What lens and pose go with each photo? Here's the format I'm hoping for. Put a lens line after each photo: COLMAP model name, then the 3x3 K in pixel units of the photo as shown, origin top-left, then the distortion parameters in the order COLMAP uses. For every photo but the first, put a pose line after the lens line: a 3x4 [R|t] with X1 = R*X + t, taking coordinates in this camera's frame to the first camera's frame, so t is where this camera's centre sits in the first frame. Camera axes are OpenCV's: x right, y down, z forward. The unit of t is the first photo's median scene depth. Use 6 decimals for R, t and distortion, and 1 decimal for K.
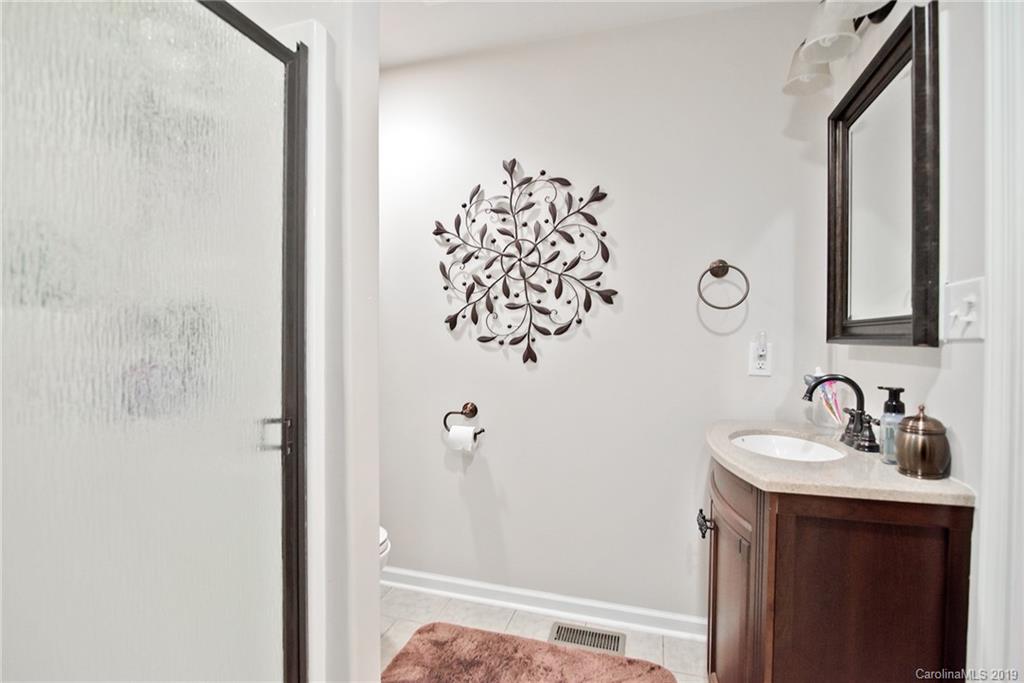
lens RADIAL K [[475.2, 0, 512.6], [0, 475.2, 342.7], [0, 0, 1]] dist [-0.021534, 0.005543]
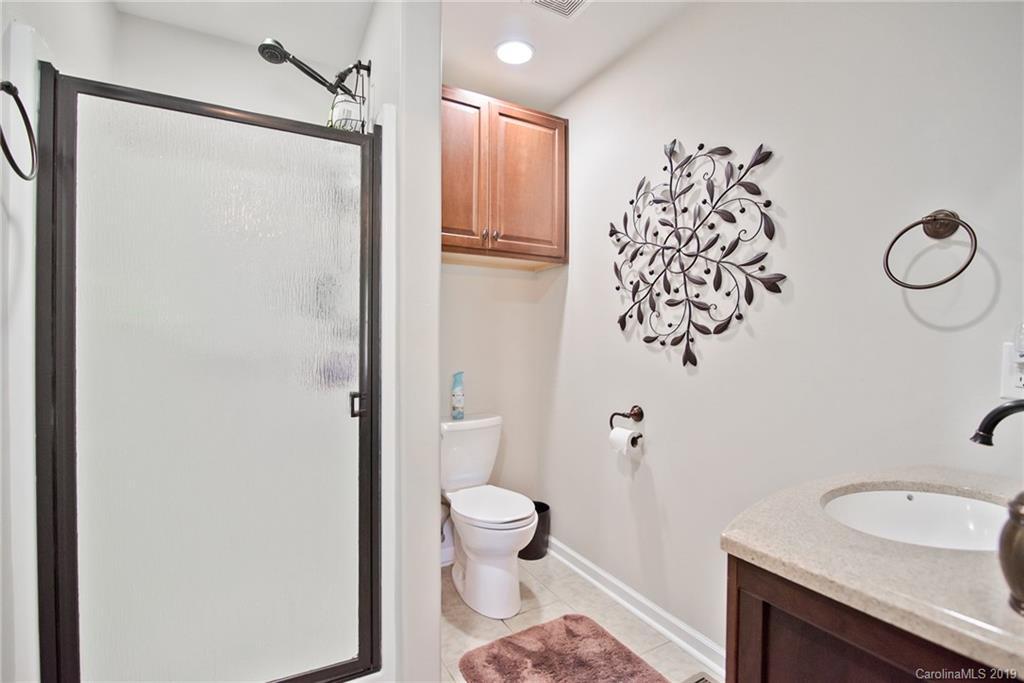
lens RADIAL K [[475.2, 0, 514.2], [0, 475.2, 342.5], [0, 0, 1]] dist [-0.021534, 0.005543]
pose [[0.714436, -0.000231, -0.699701, 0.419436], [-0.006308, 0.999957, -0.006771, 0.007109], [0.699673, 0.009251, 0.714404, 0.146634]]
